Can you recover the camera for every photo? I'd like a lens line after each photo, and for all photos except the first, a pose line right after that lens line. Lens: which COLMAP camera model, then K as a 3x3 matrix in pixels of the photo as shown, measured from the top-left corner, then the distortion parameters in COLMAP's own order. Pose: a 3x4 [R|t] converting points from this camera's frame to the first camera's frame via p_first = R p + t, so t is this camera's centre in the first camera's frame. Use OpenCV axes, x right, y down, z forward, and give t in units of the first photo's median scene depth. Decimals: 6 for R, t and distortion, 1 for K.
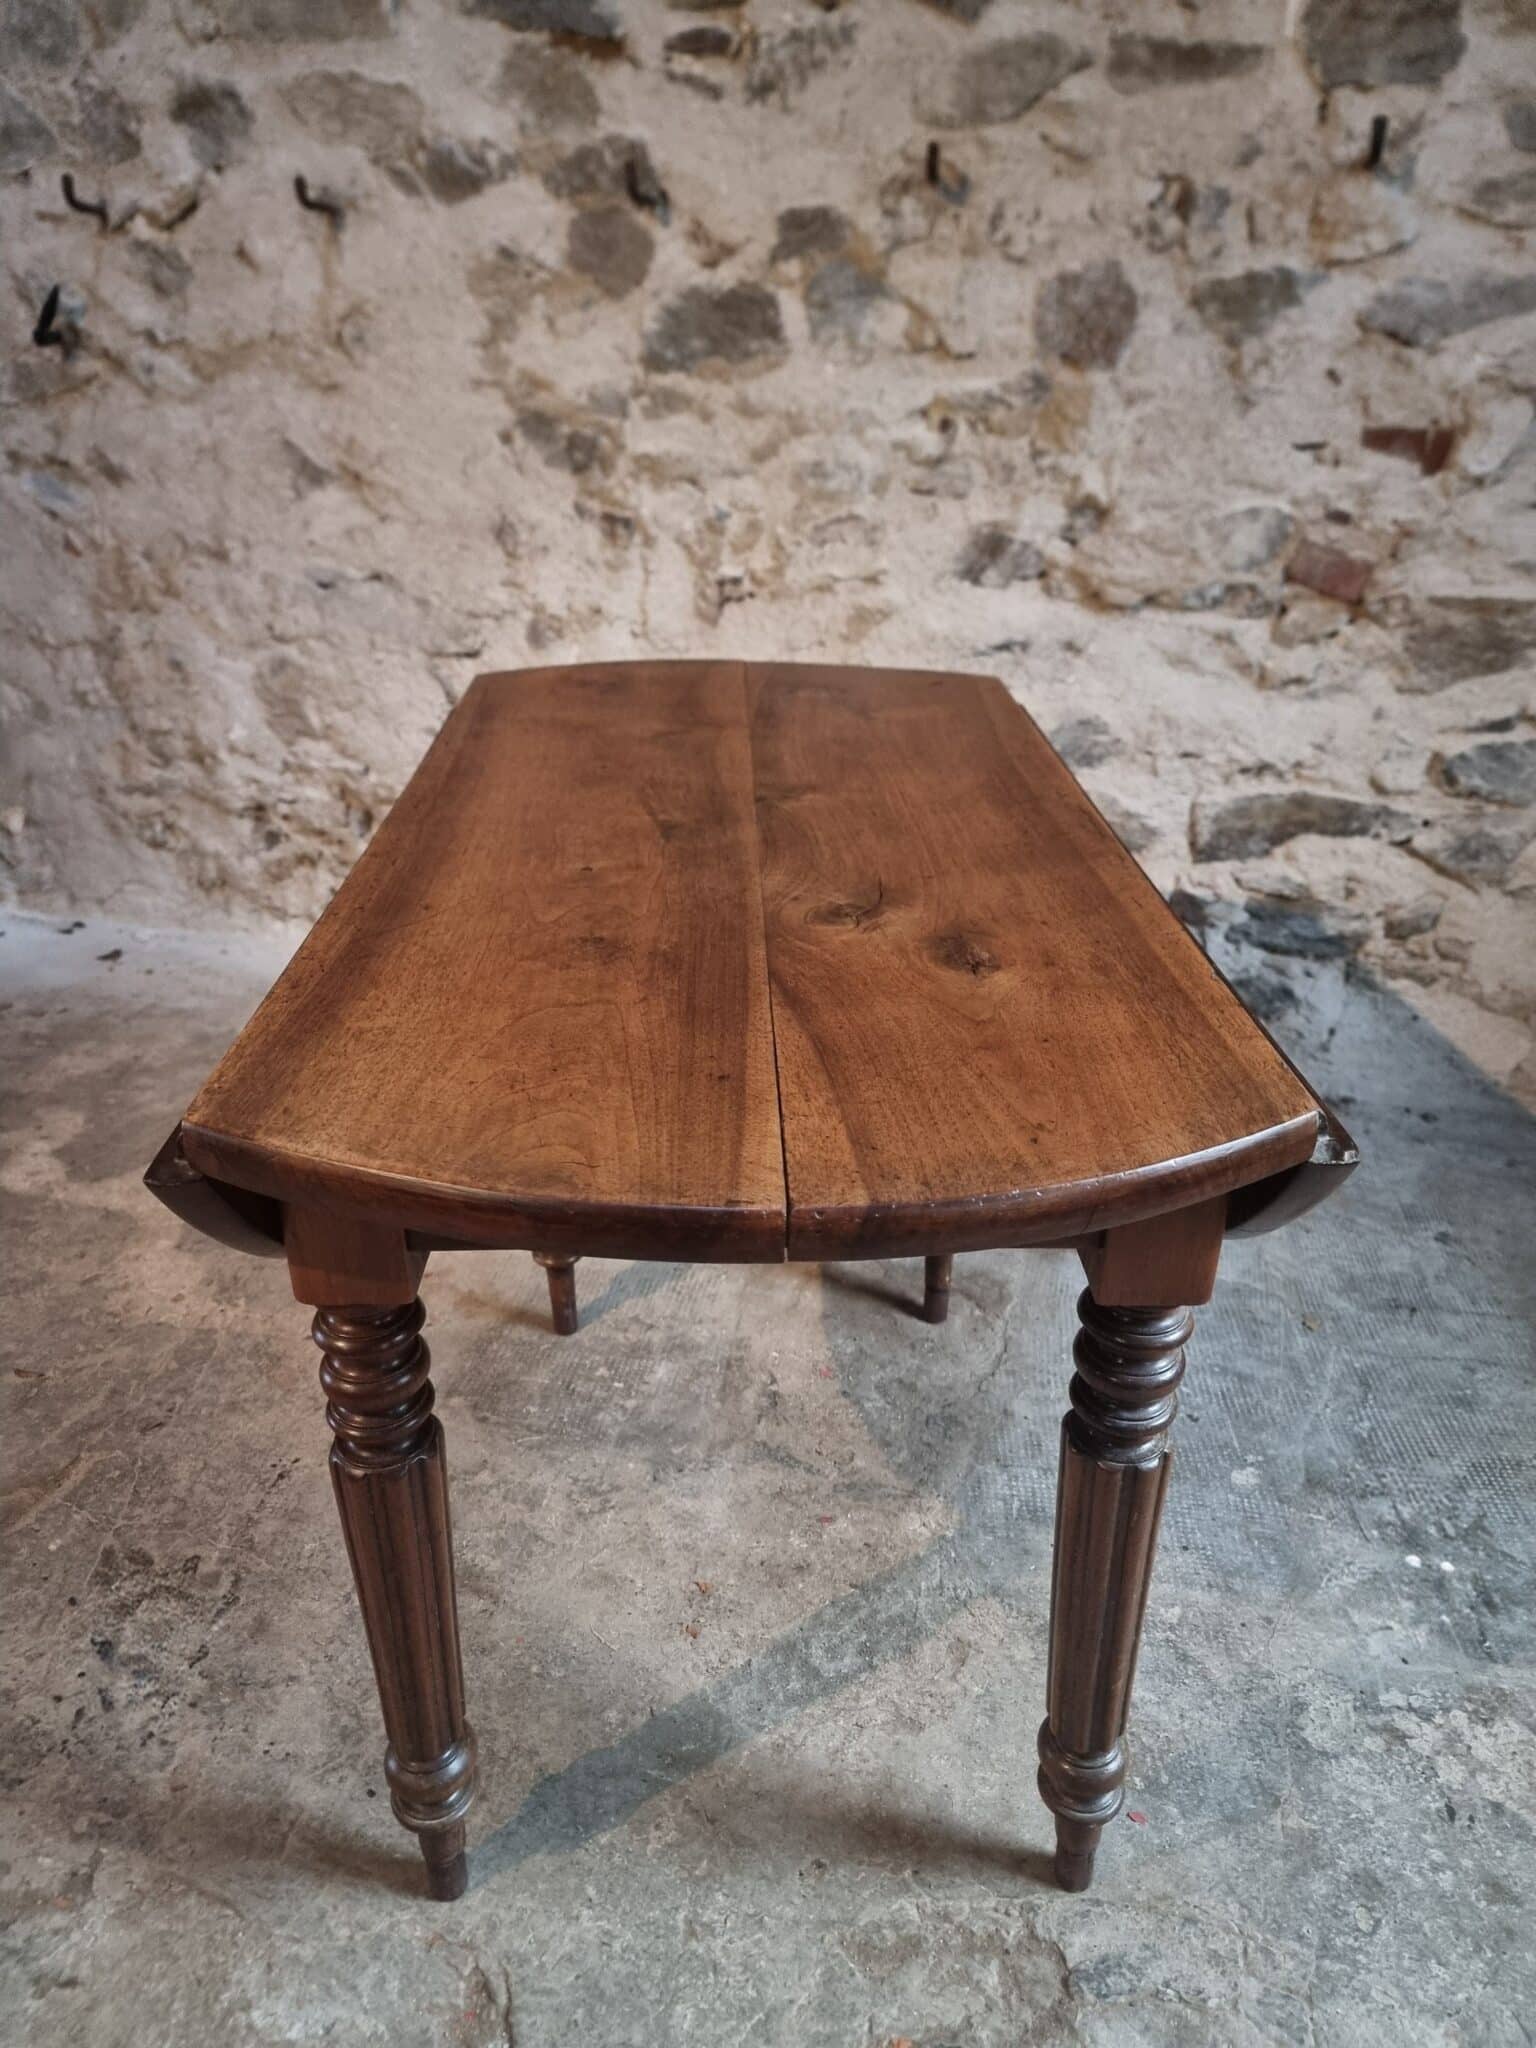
lens RADIAL K [[1431.8, 0, 738.2], [0, 1431.8, 1049.7], [0, 0, 1]] dist [0.046524, -0.050377]
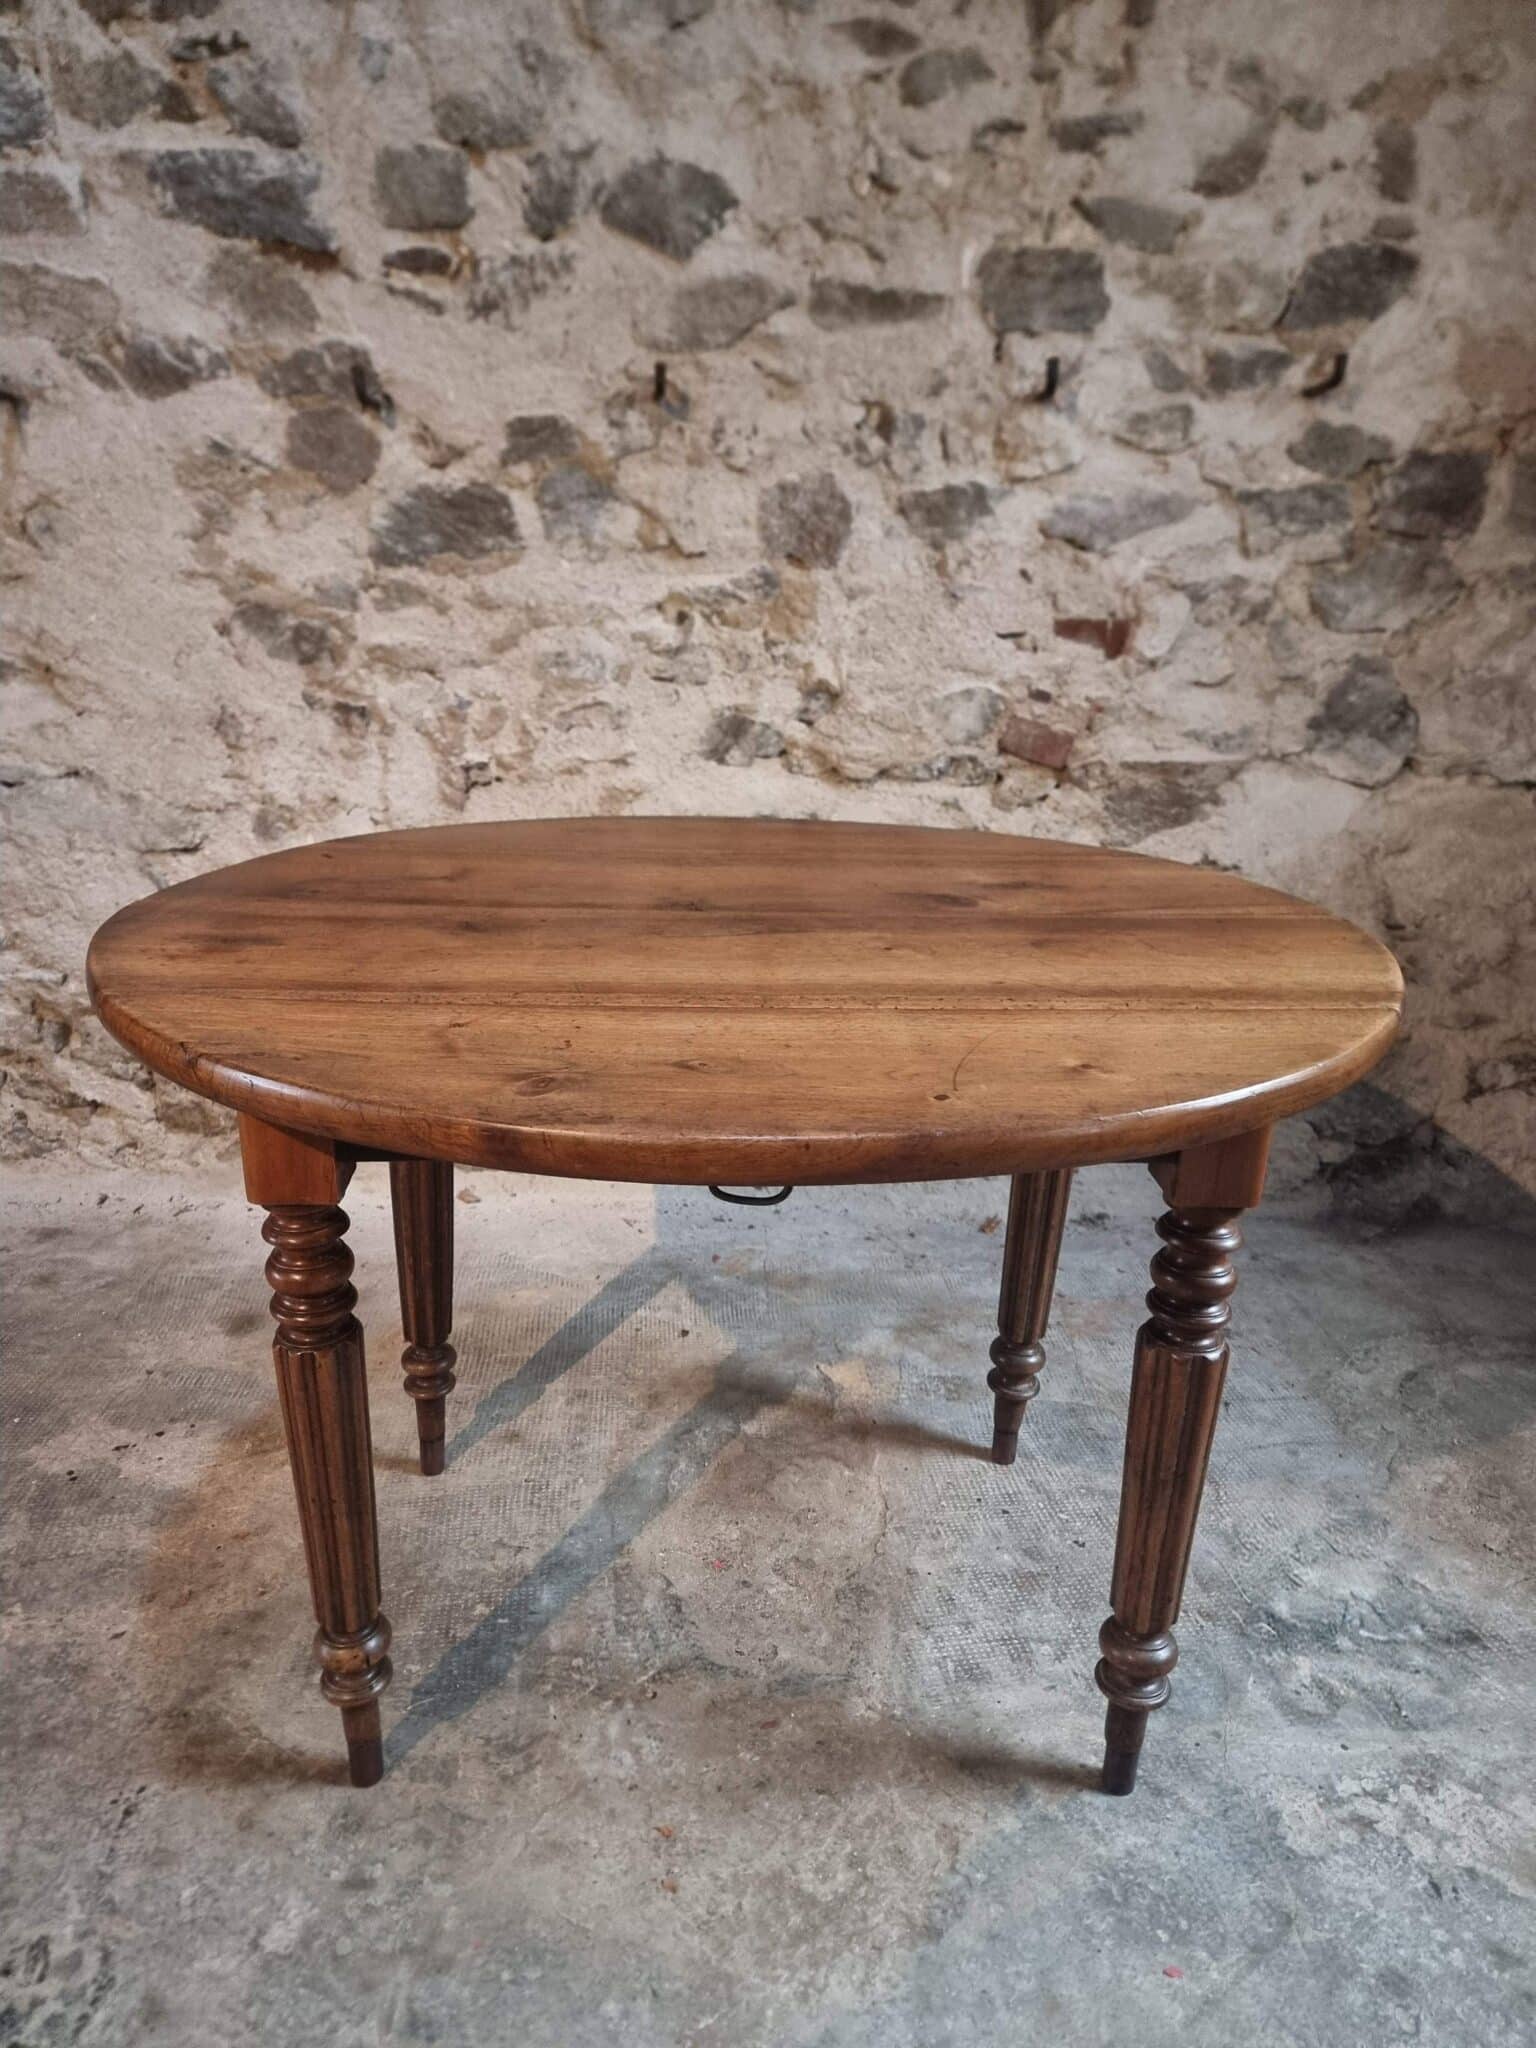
lens RADIAL K [[1423.0, 0, 750.0], [0, 1423.0, 1040.5], [0, 0, 1]] dist [0.061990, -0.065259]
pose [[0.958308, -0.082068, 0.273698, -0.117668], [0.115783, 0.987234, -0.109373, -0.008800], [-0.261228, 0.136503, 0.955577, 0.032374]]
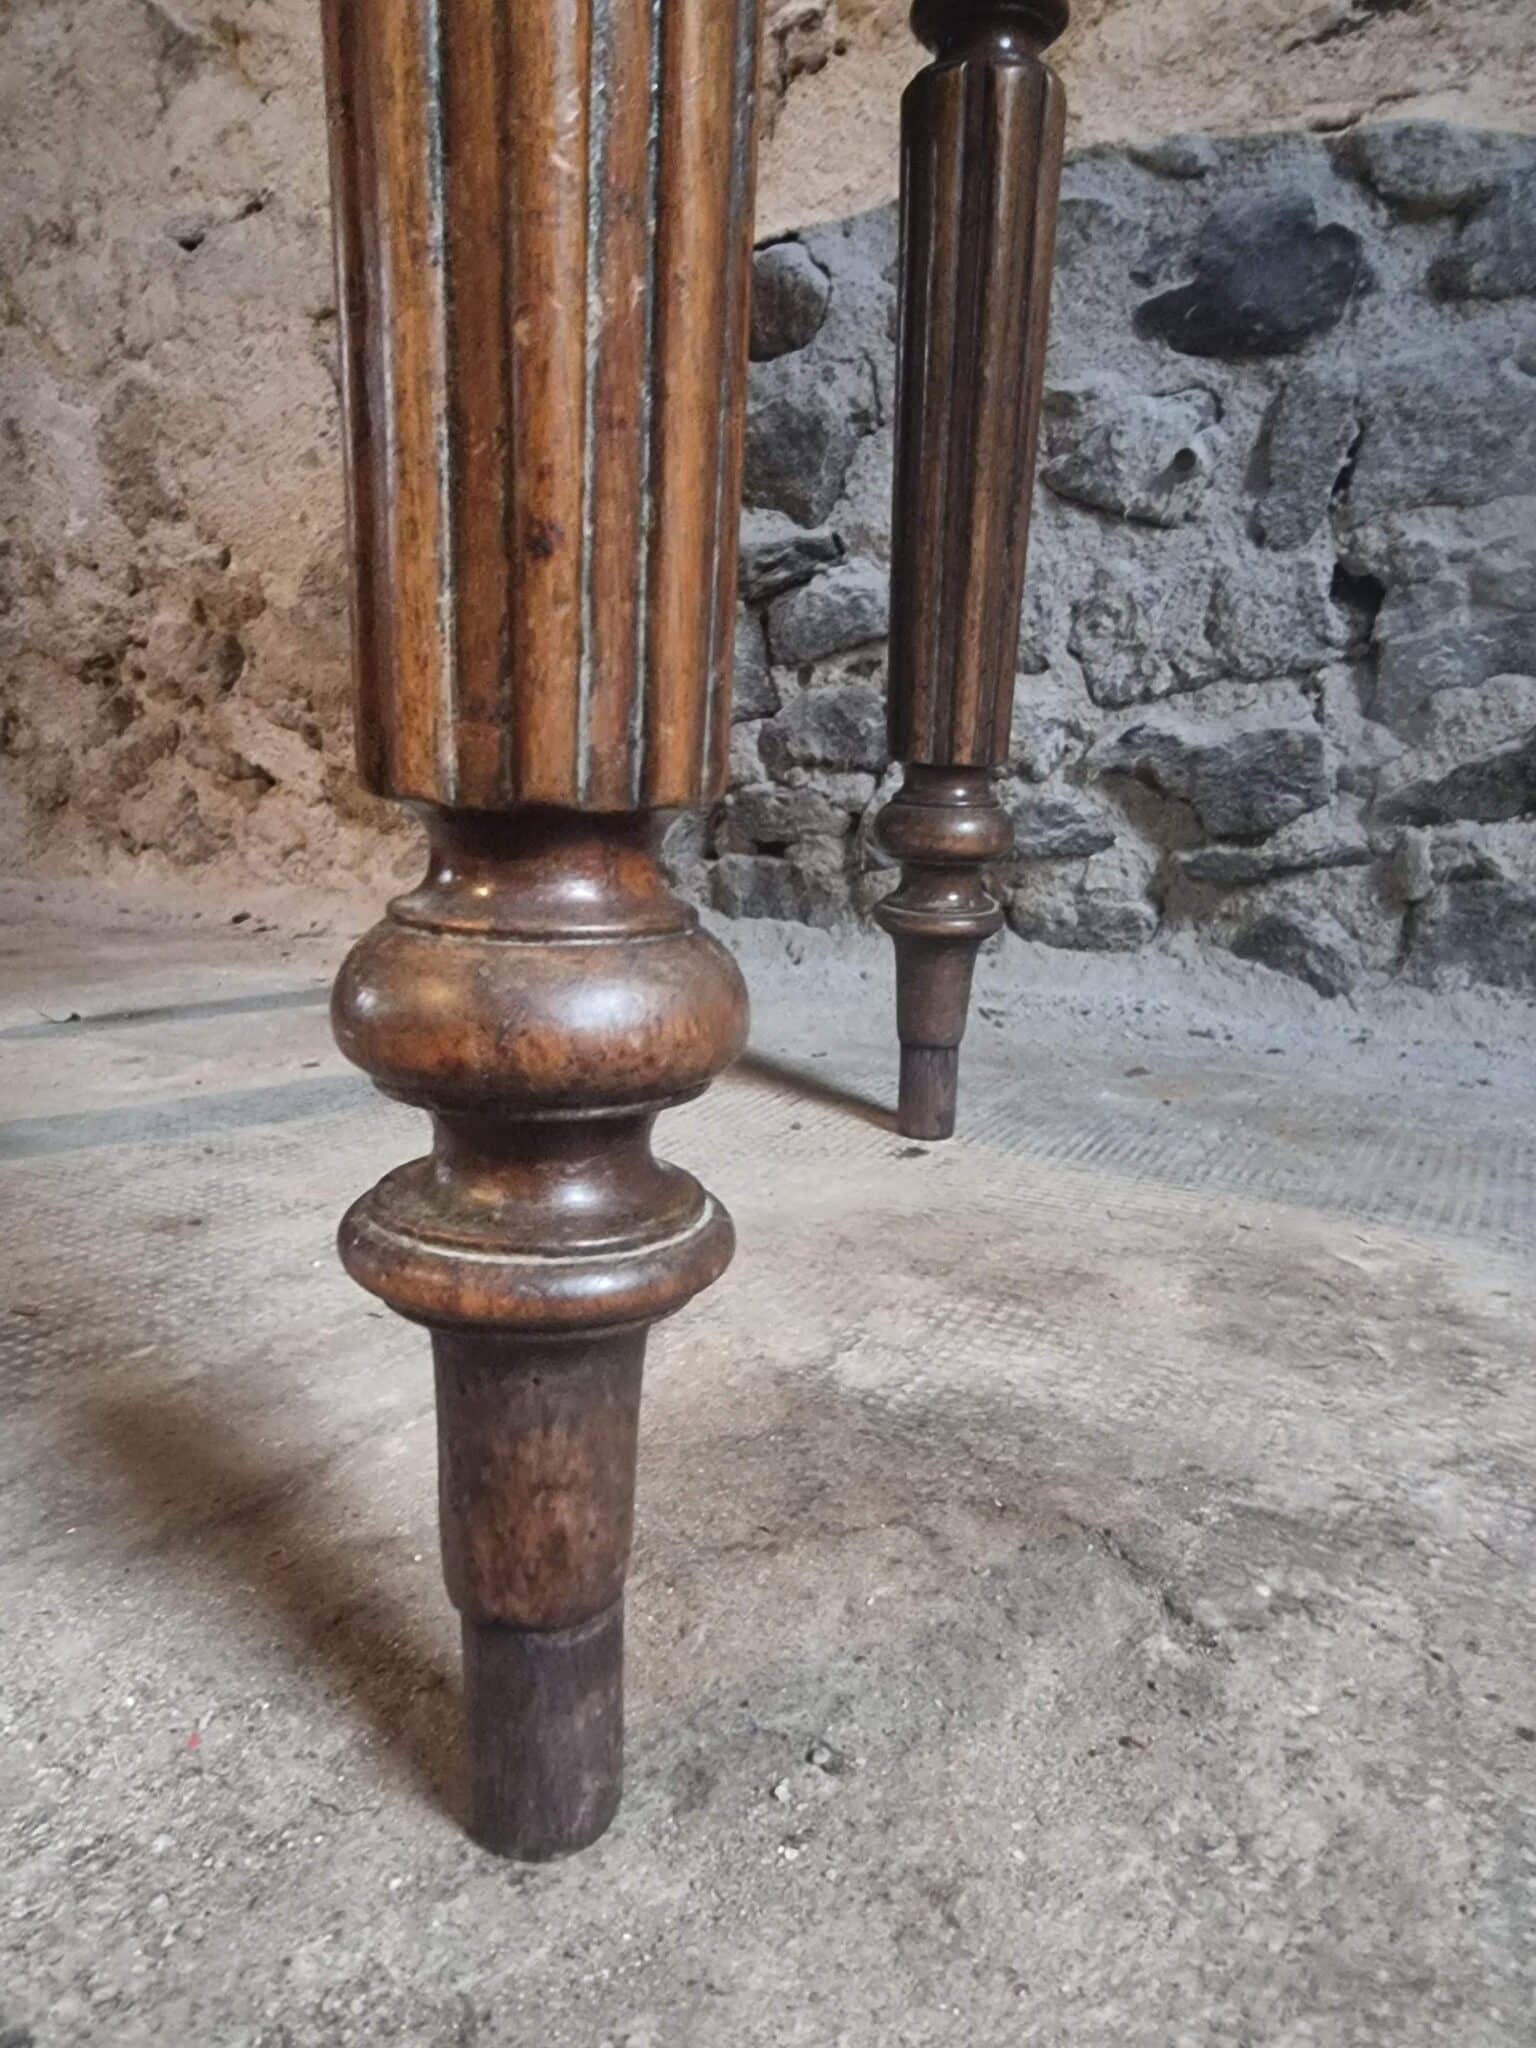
lens RADIAL K [[1453.1, 0, 773.8], [0, 1453.1, 1041.8], [0, 0, 1]] dist [0.000267, 0.002926]
pose [[0.969762, 0.058277, -0.236994, 0.131576], [-0.114507, 0.966200, -0.230967, 0.130844], [0.215523, 0.251121, 0.943657, 0.661497]]
